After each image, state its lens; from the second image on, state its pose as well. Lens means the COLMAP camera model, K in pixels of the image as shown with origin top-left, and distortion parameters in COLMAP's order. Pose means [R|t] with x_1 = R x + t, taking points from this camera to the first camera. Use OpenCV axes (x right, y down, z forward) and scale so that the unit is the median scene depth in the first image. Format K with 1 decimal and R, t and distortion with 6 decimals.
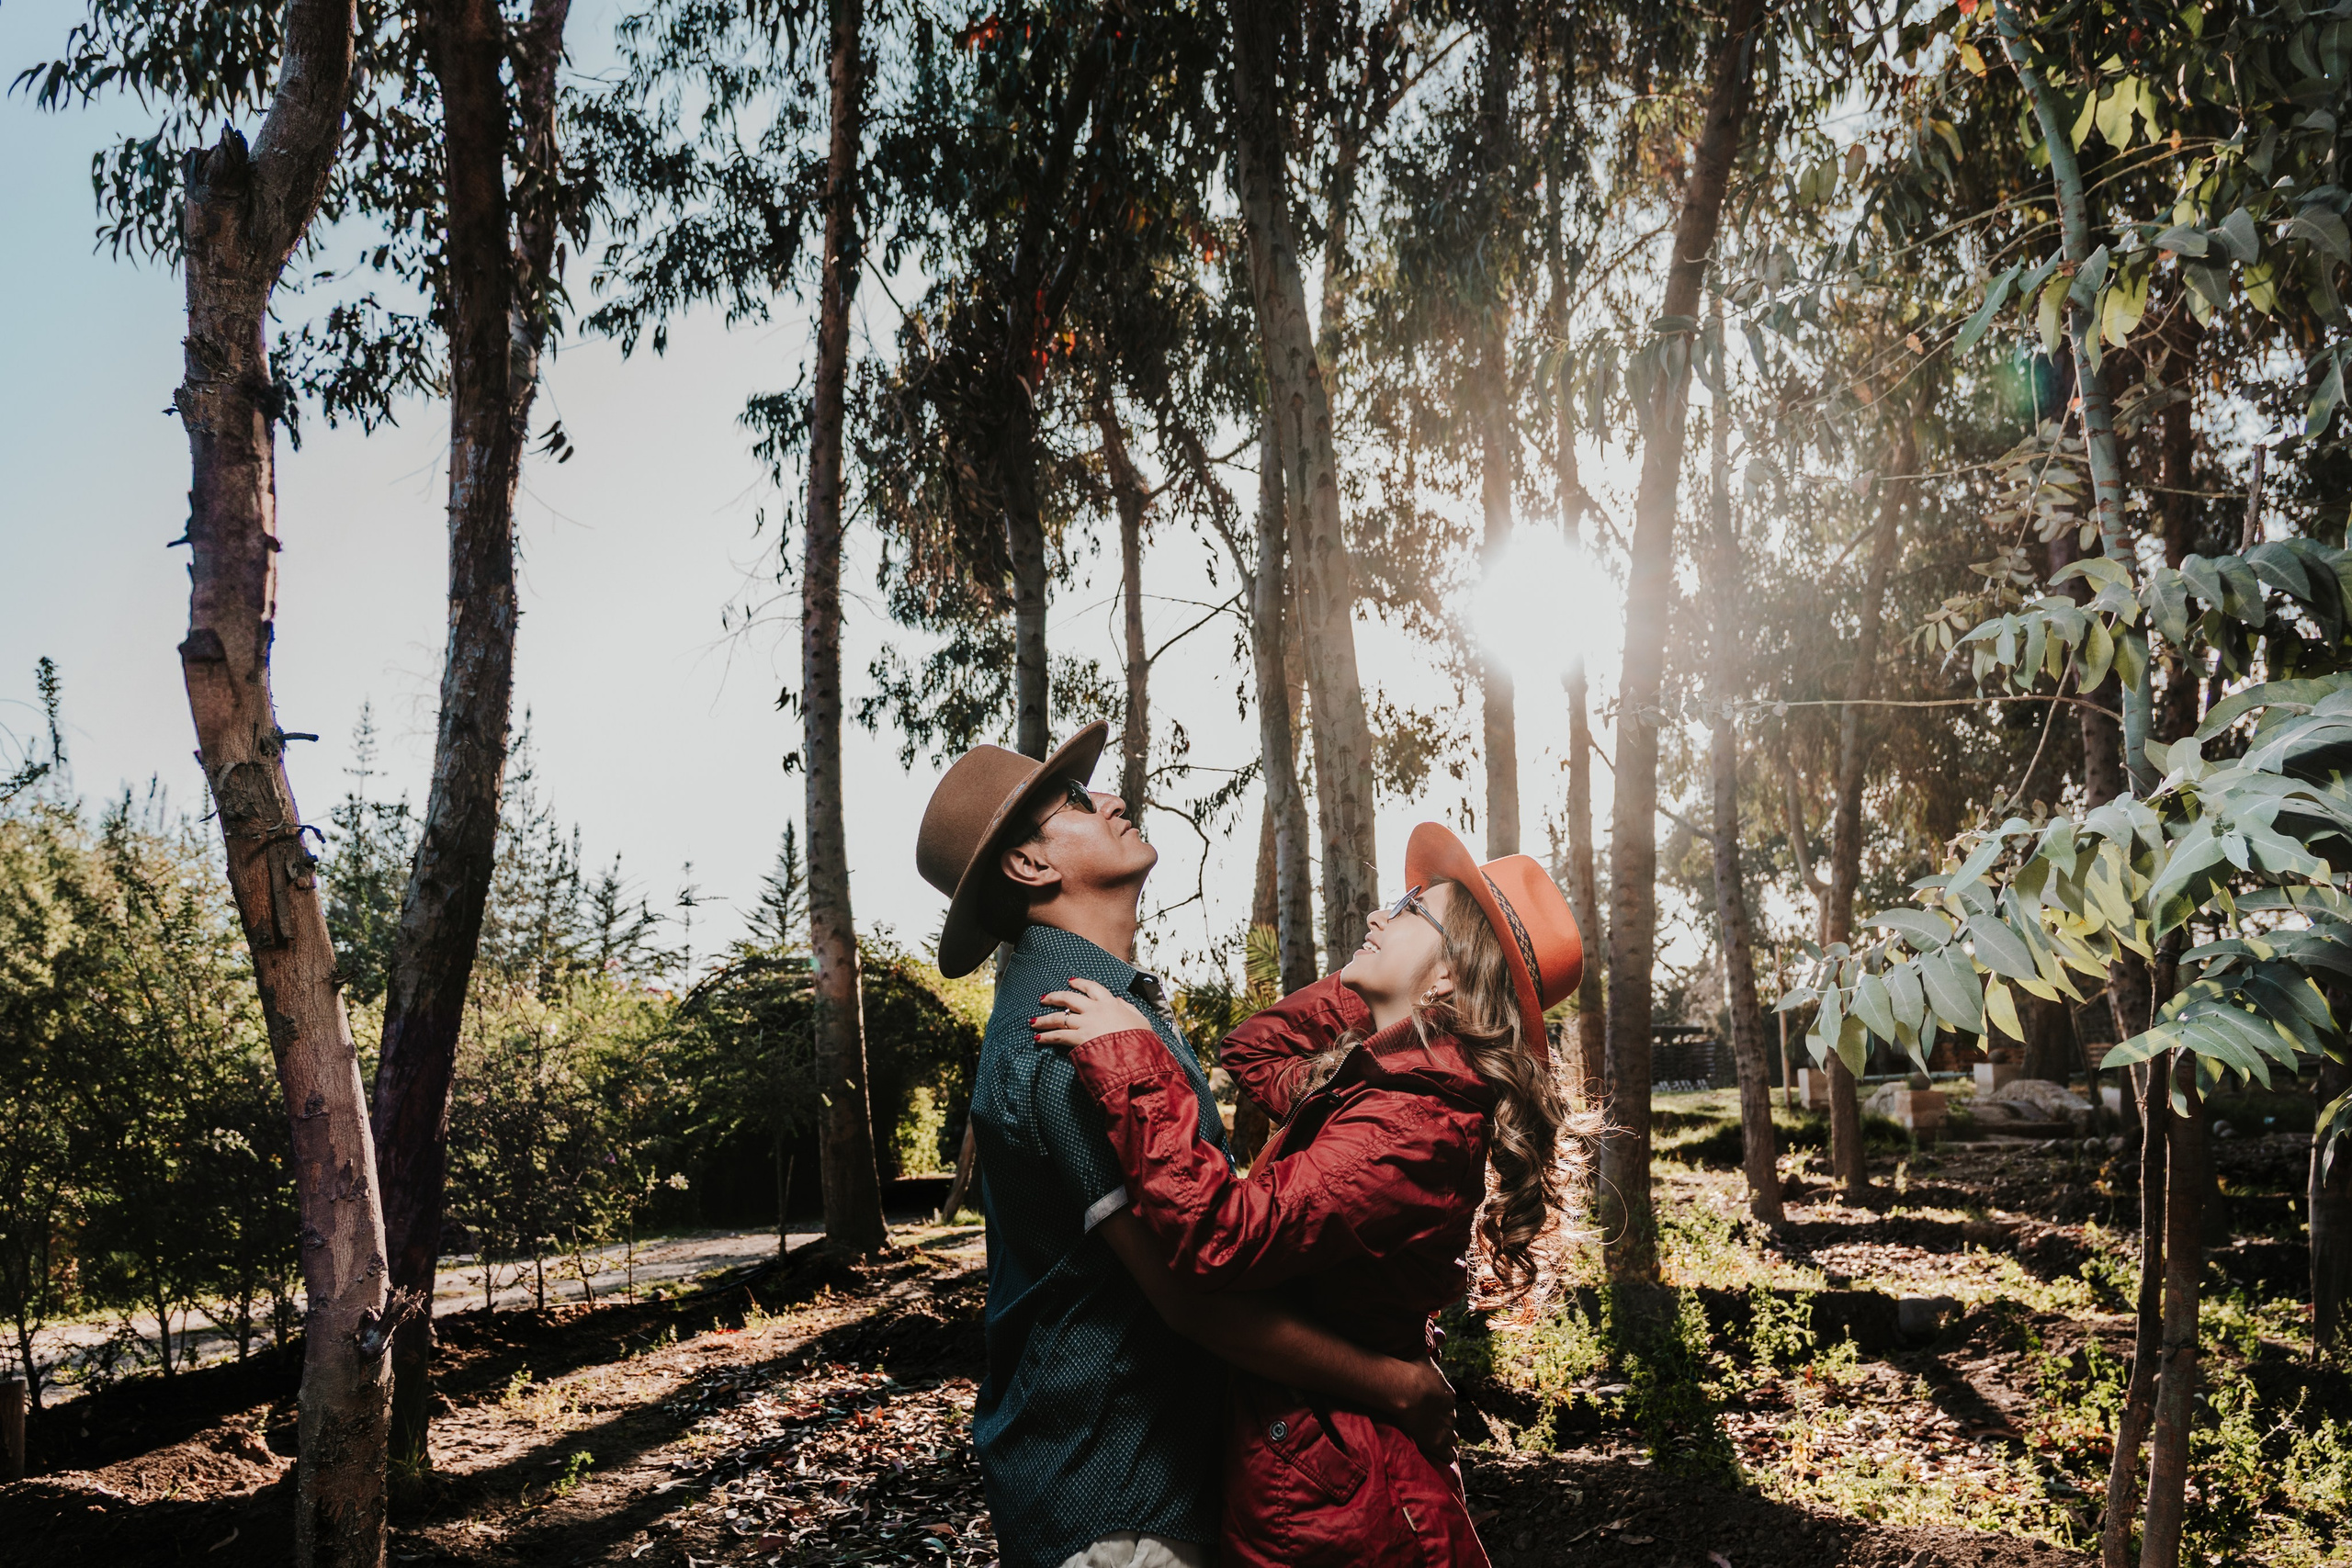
lens RADIAL K [[1829.4, 0, 1176.0], [0, 1829.4, 784.0], [0, 0, 1]] dist [0.031545, 0.000644]
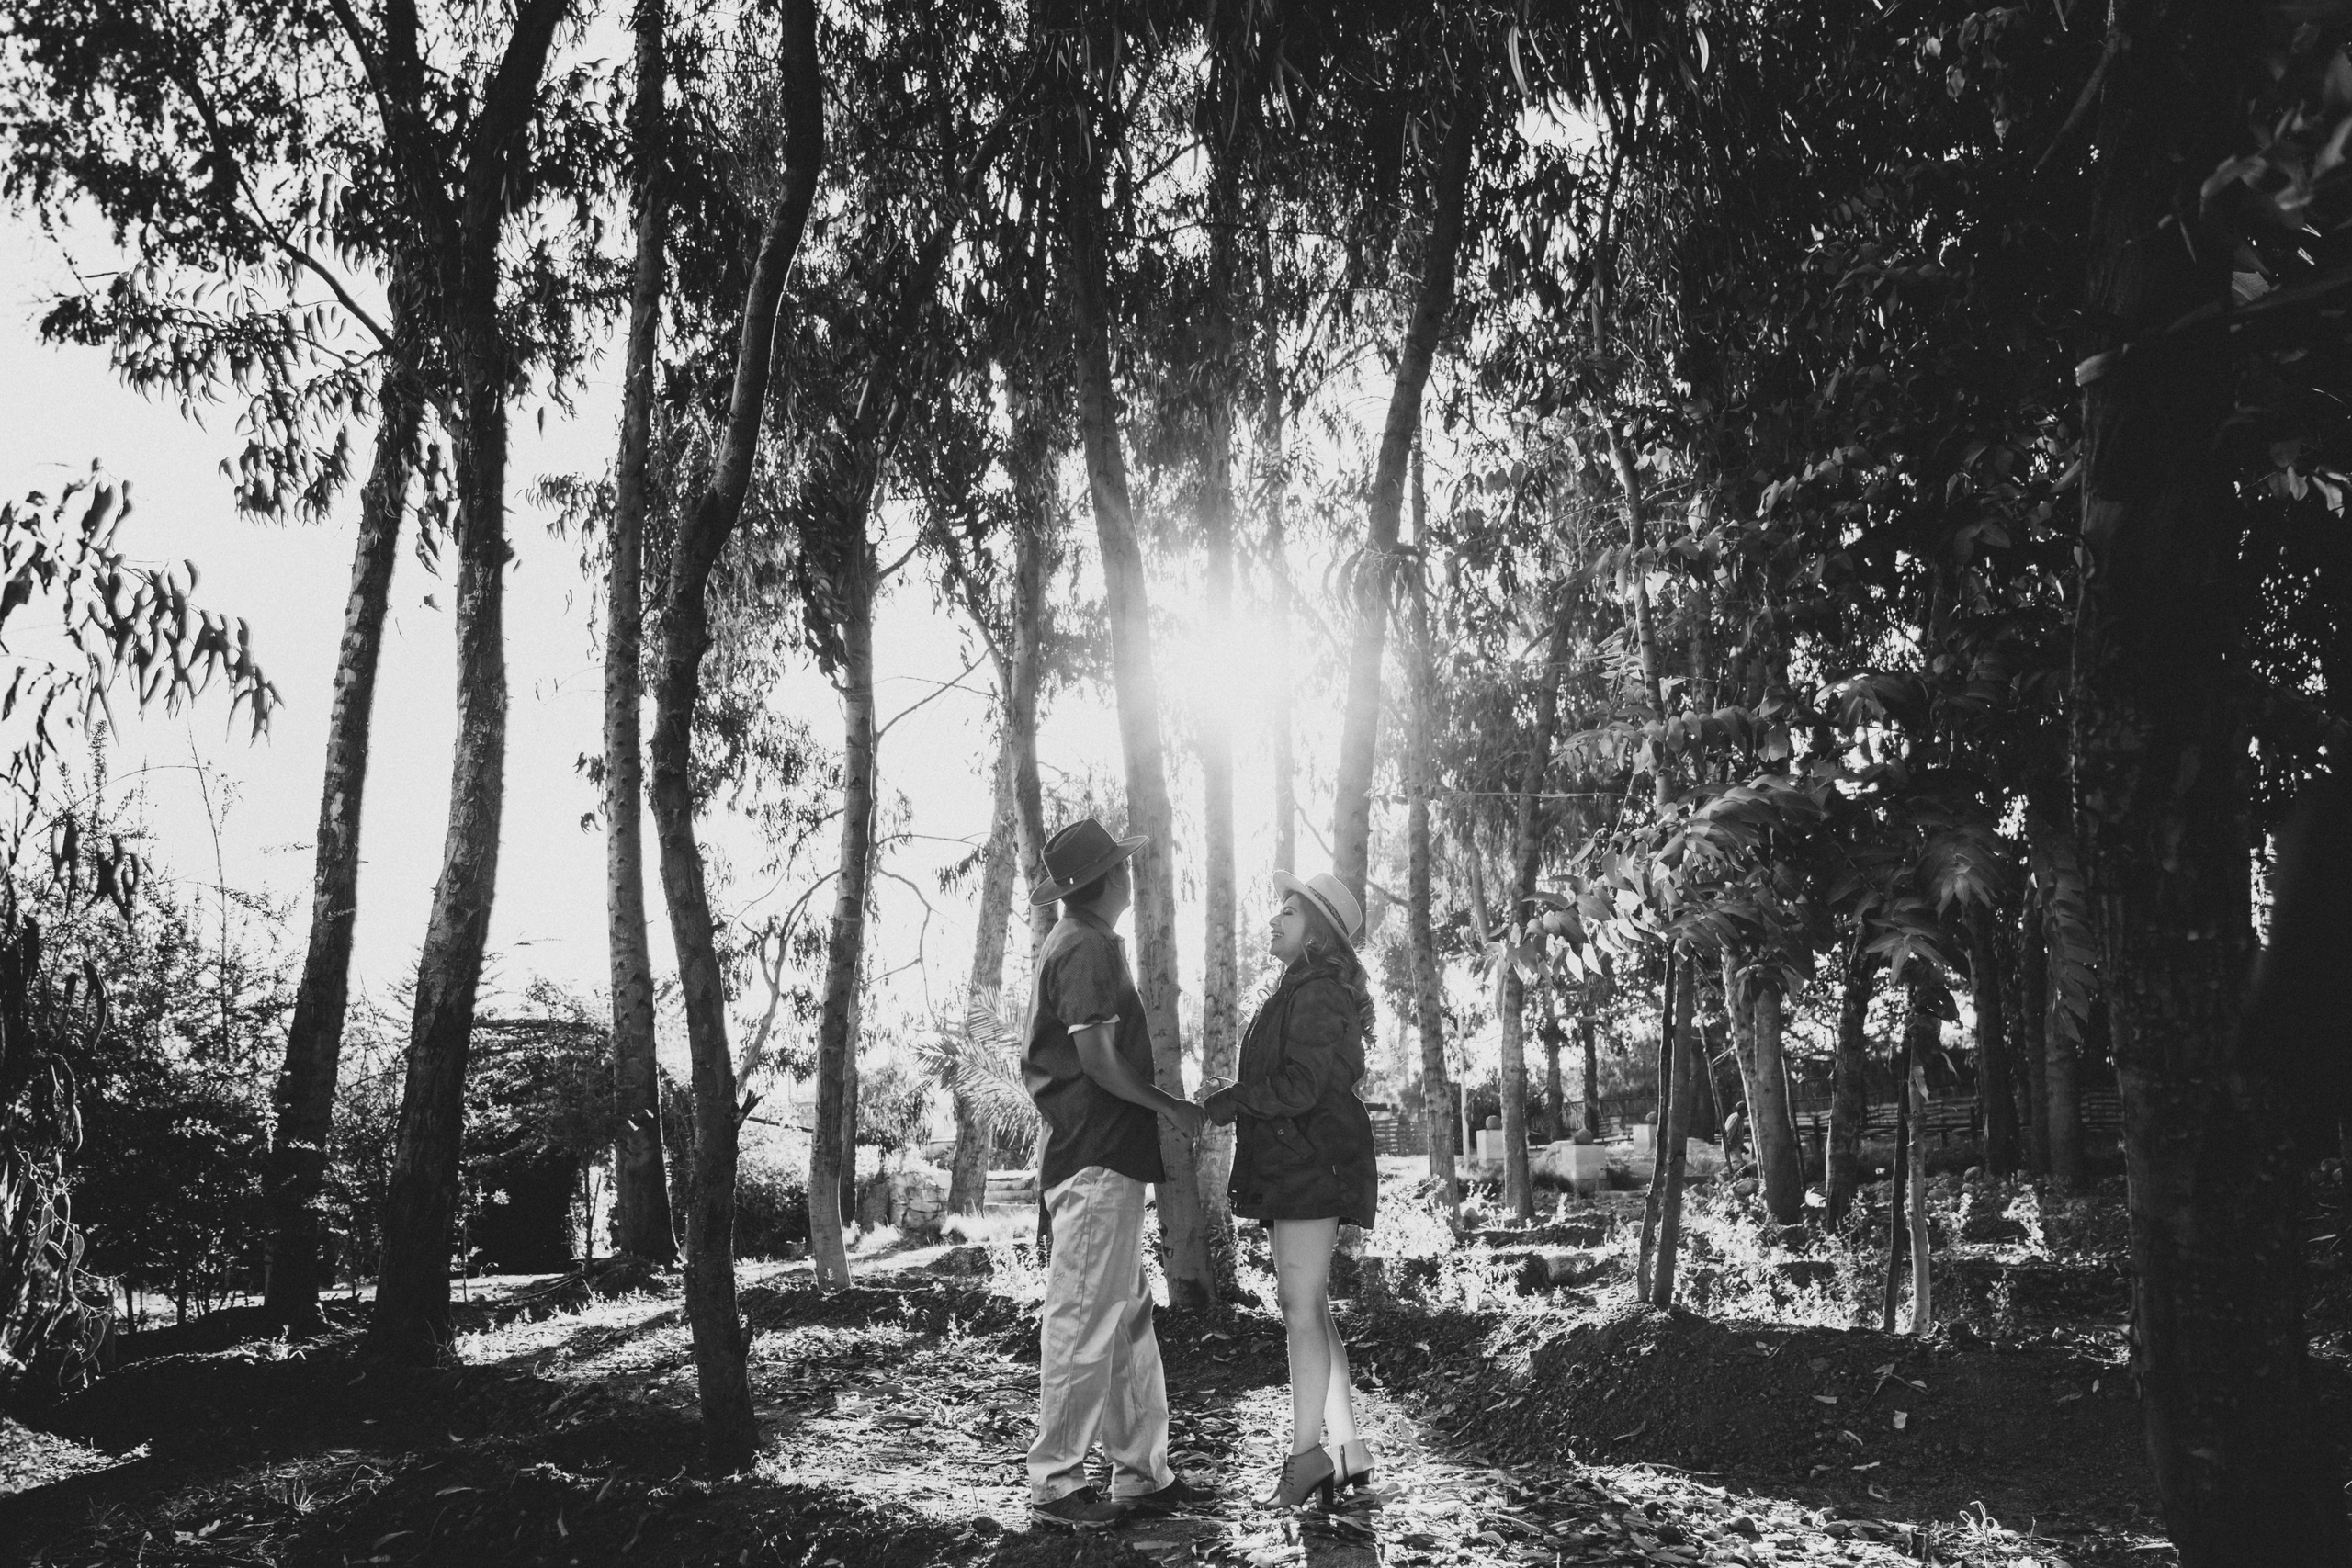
lens RADIAL K [[1939.1, 0, 1077.1], [0, 1939.1, 837.8], [0, 0, 1]] dist [0.003012, 0.048138]
pose [[0.992498, 0.019967, 0.120619, -0.062473], [-0.018610, 0.999750, -0.012371, 0.006359], [-0.120836, 0.010034, 0.992622, -0.185416]]
